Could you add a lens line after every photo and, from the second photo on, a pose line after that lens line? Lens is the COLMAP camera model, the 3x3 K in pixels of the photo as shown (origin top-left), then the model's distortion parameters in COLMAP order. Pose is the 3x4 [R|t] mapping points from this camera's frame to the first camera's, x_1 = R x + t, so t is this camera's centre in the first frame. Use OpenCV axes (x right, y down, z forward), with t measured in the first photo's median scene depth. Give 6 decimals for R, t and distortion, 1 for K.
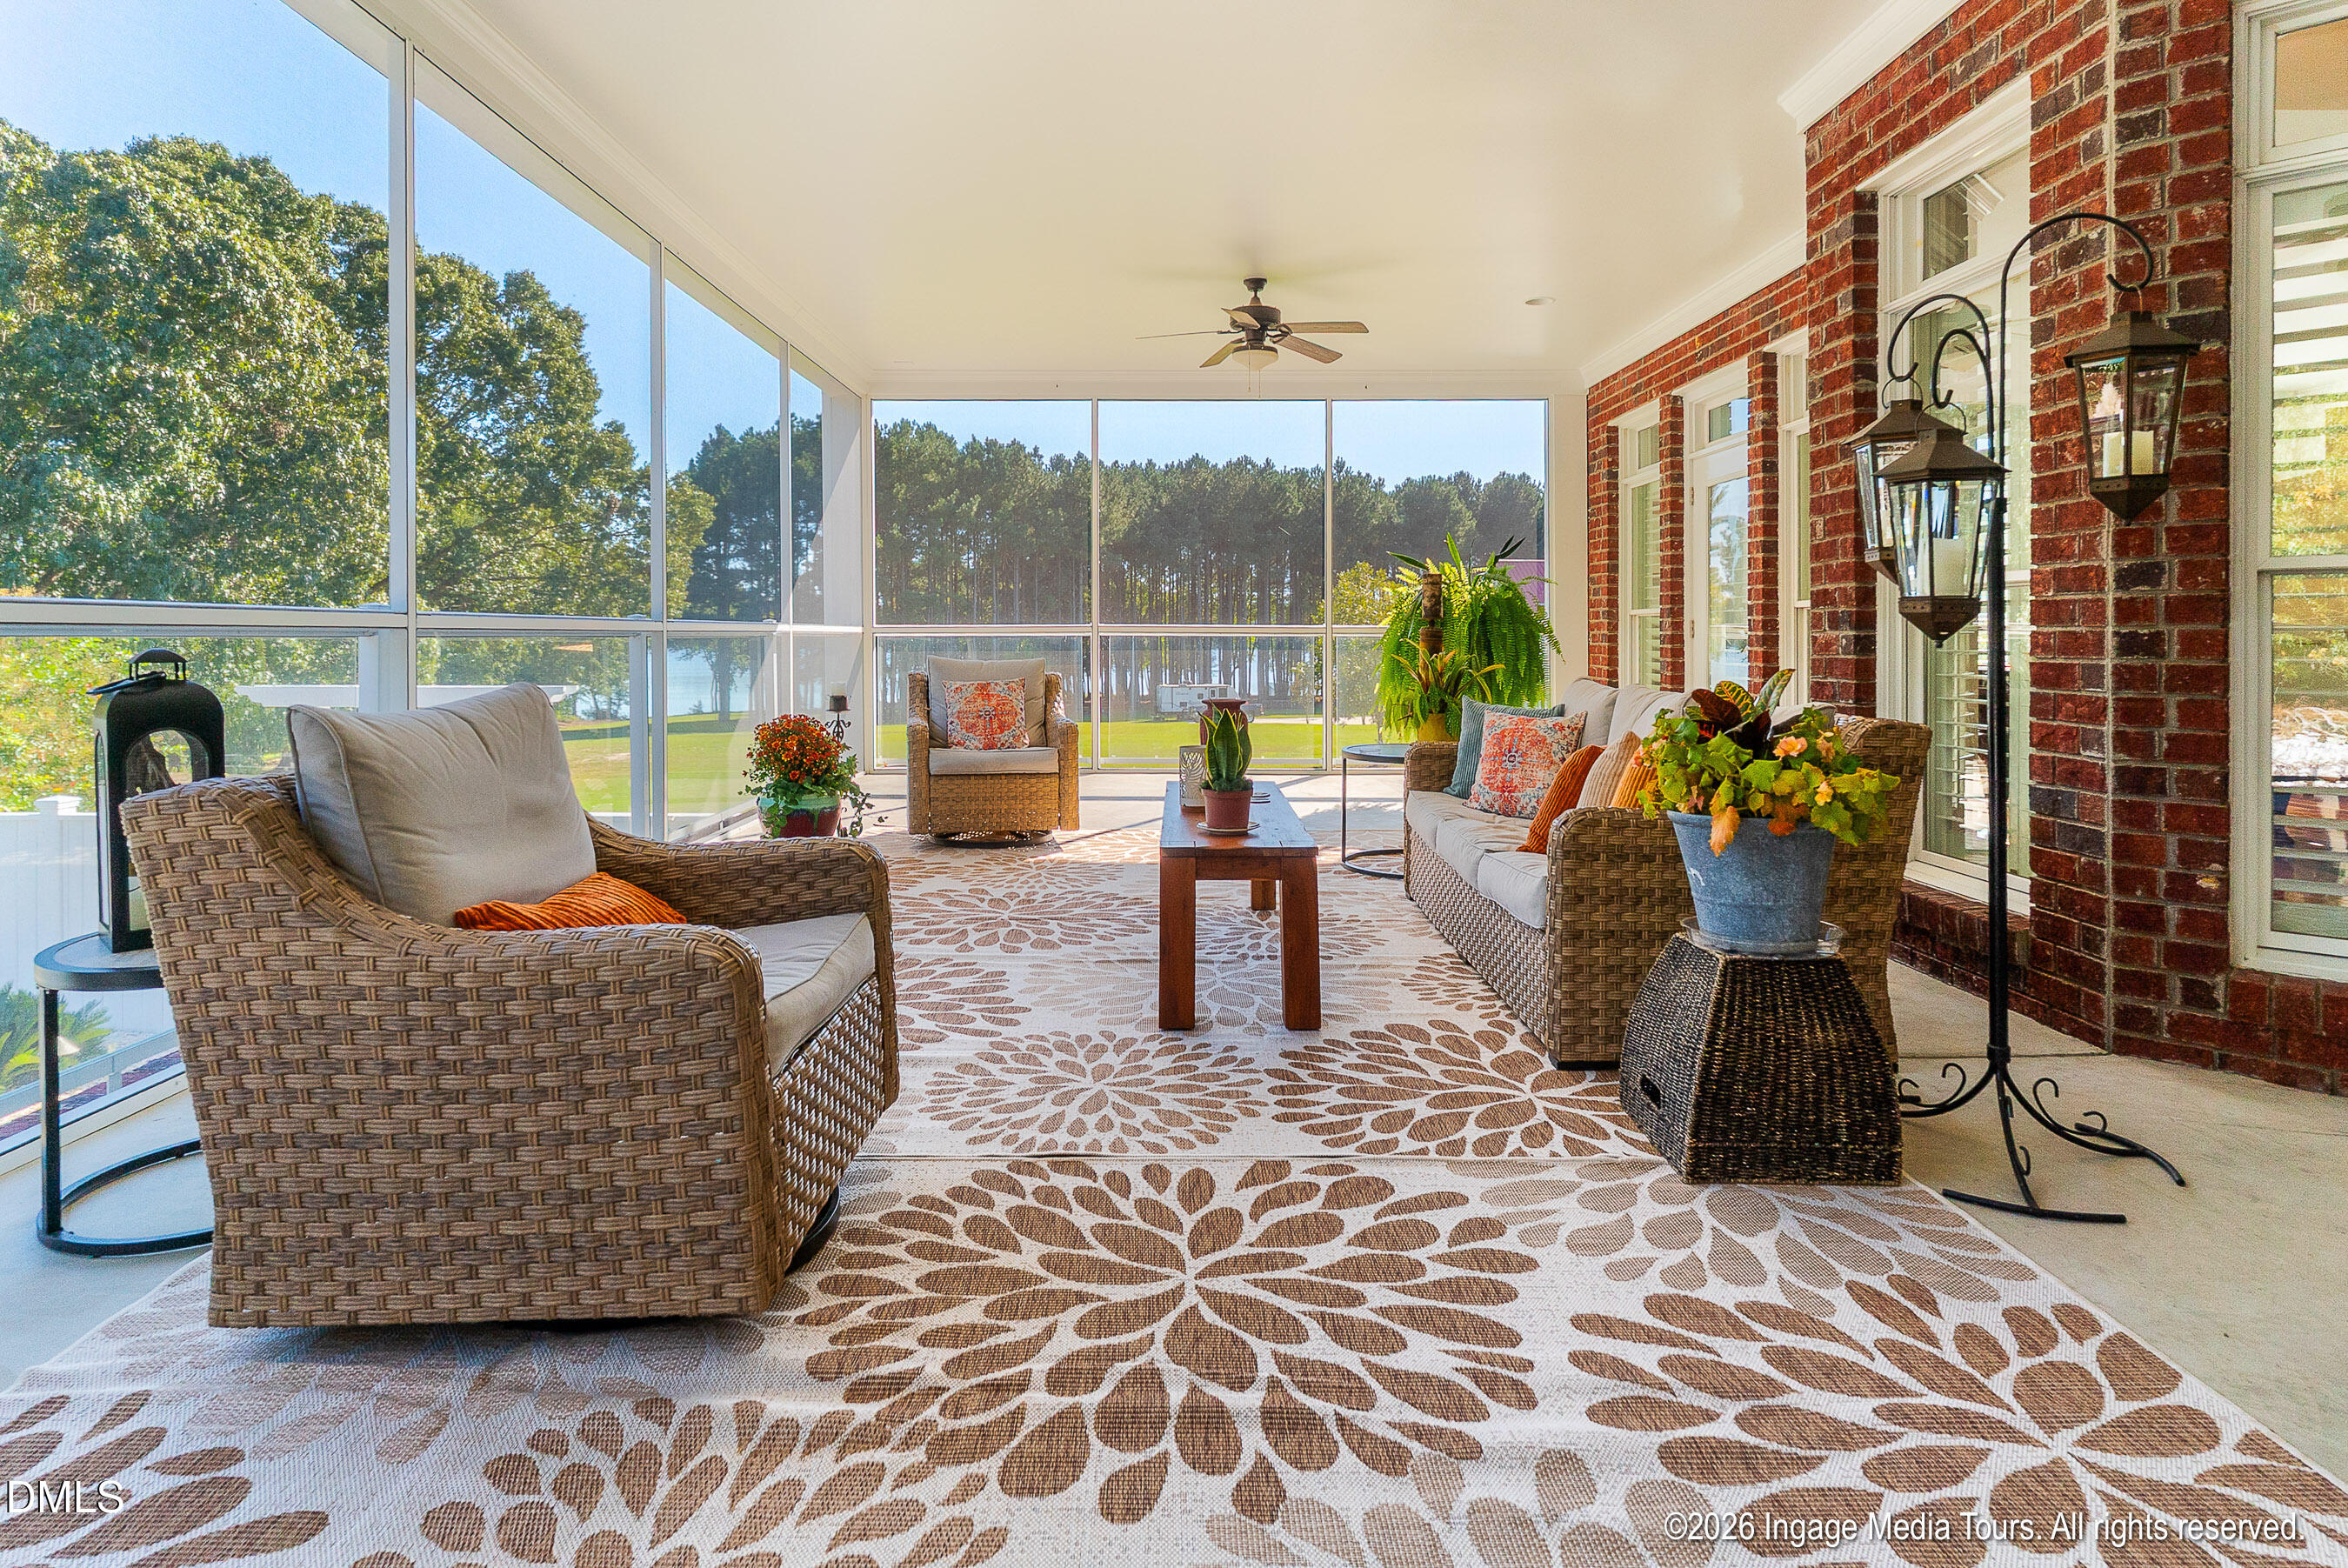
lens RADIAL K [[1228.4, 0, 1166.9], [0, 1228.4, 644.9], [0, 0, 1]] dist [0.002837, 0.000545]
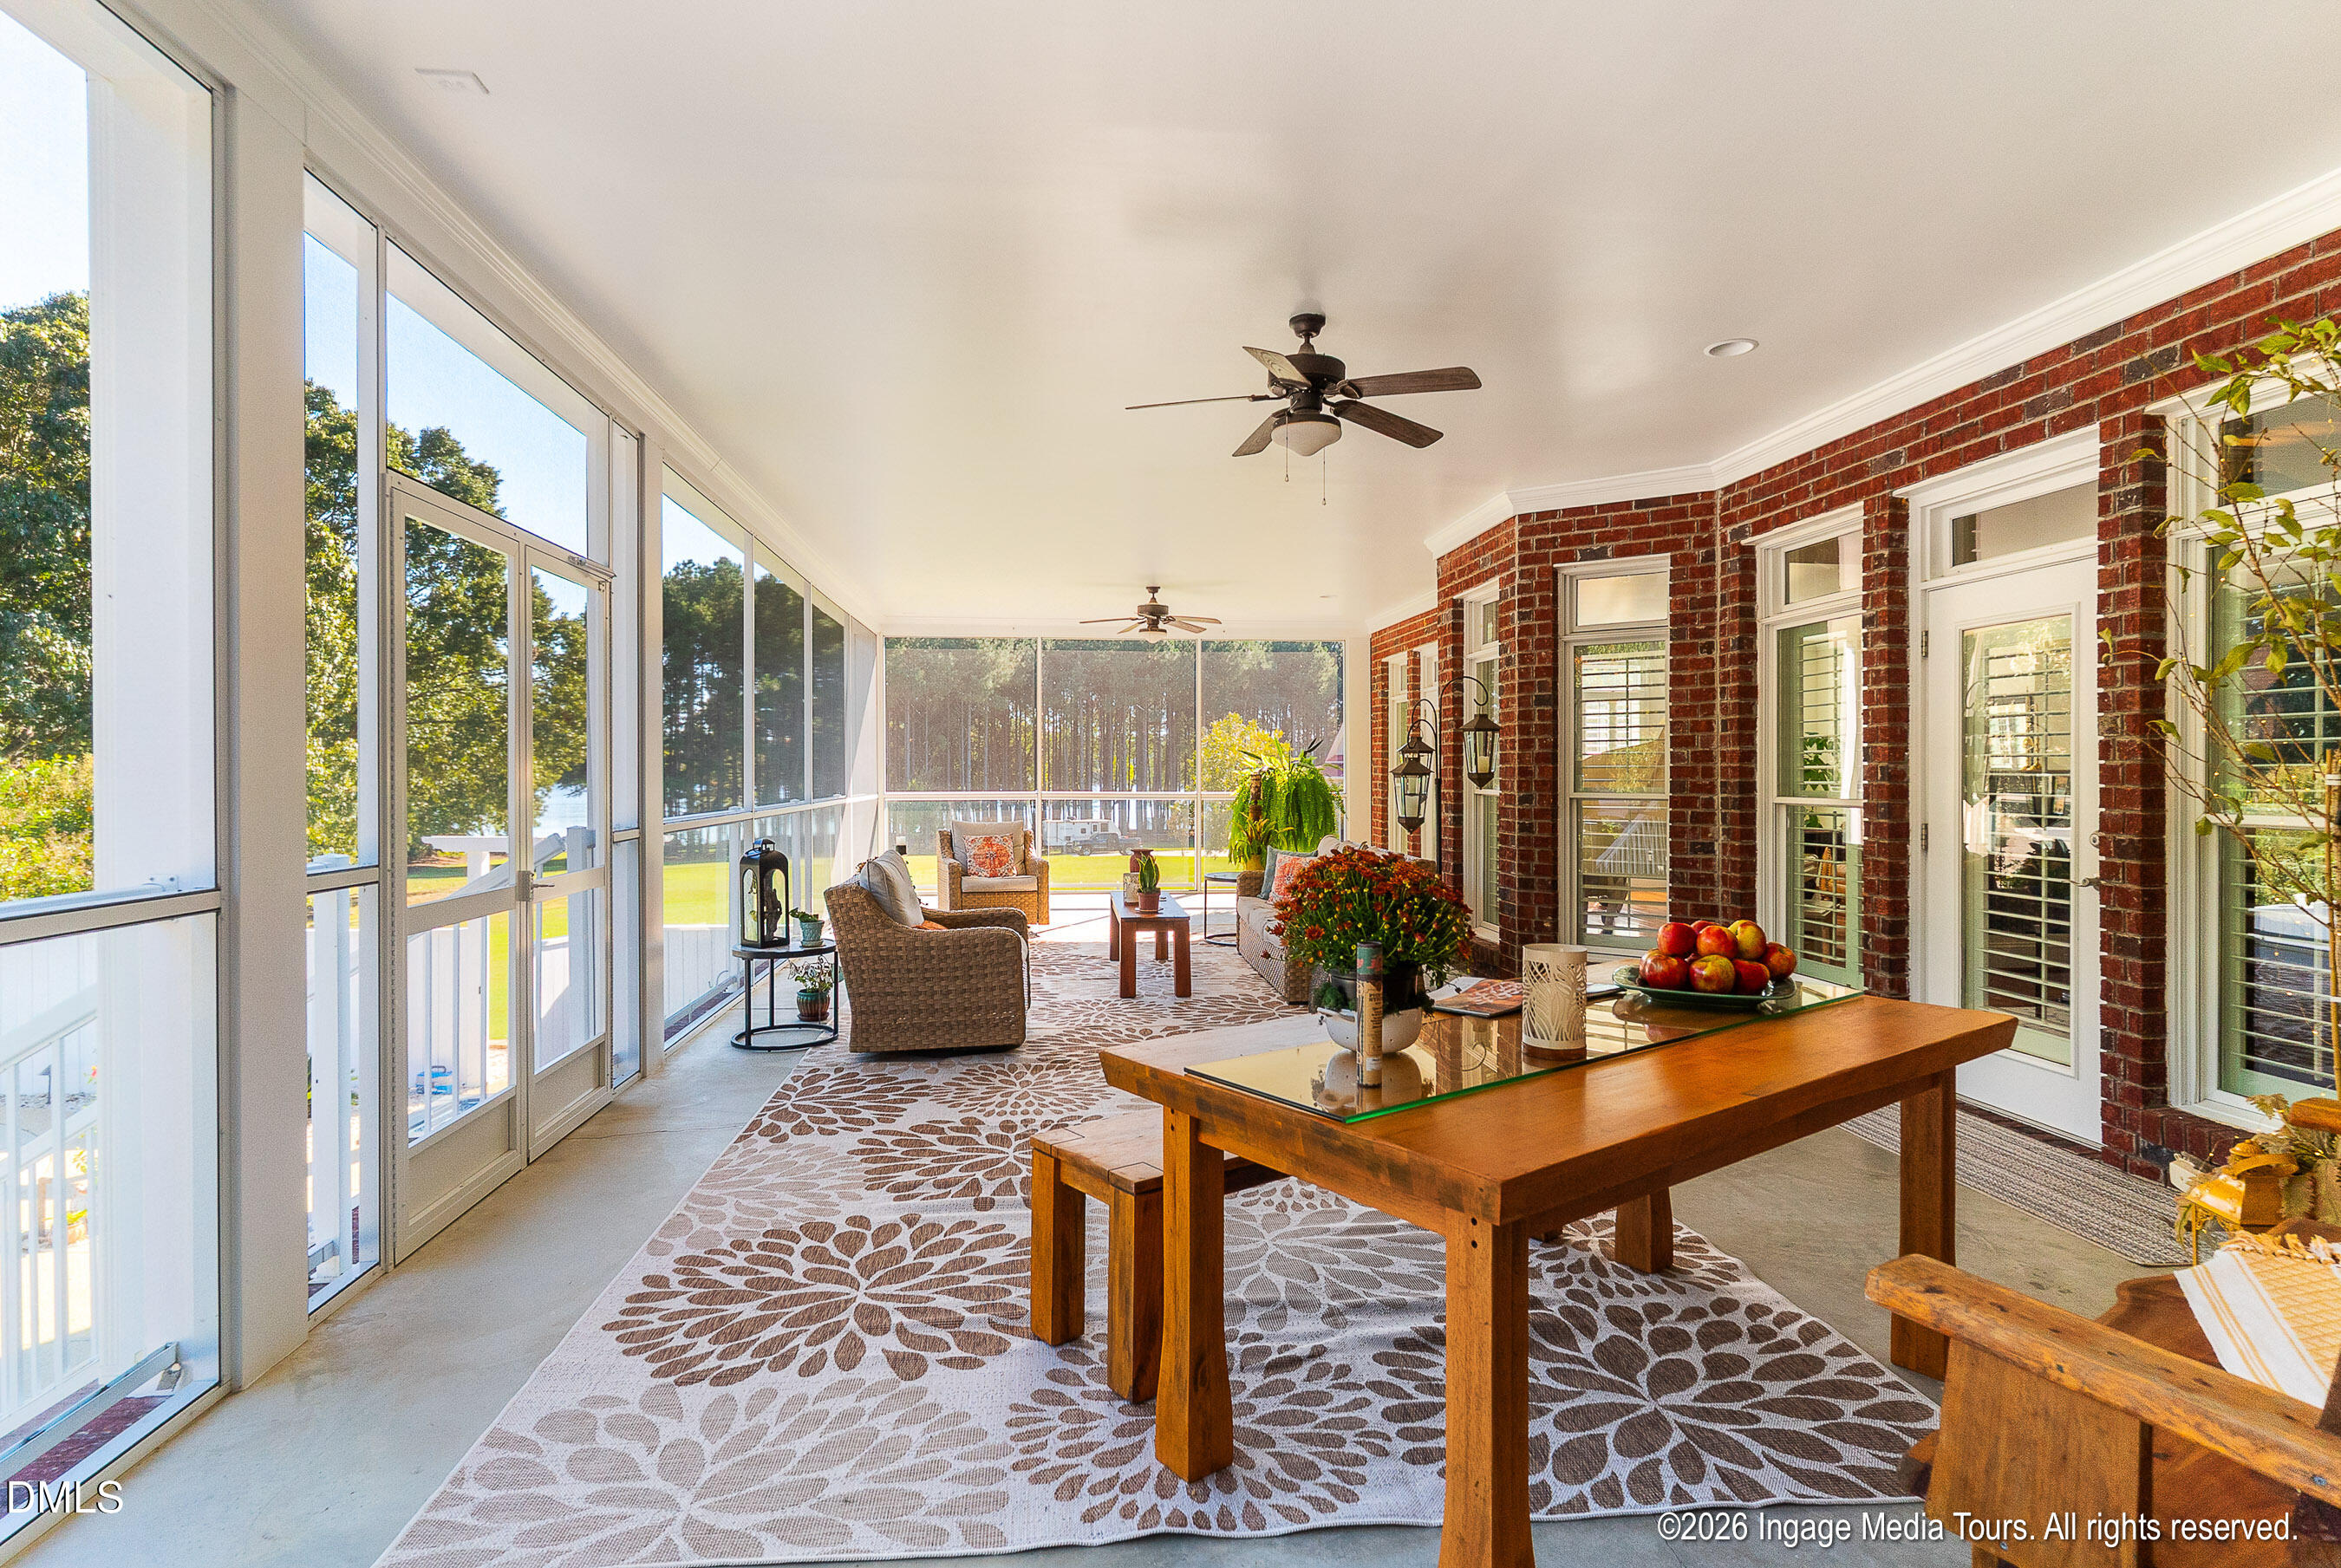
lens RADIAL K [[1224.5, 0, 1177.6], [0, 1224.5, 781.6], [0, 0, 1]] dist [0.002837, 0.000545]
pose [[0.993921, 0.001239, 0.110086, -0.071687], [-0.001680, 0.999991, 0.003915, -0.044997], [-0.110080, -0.004076, 0.993914, -0.597031]]
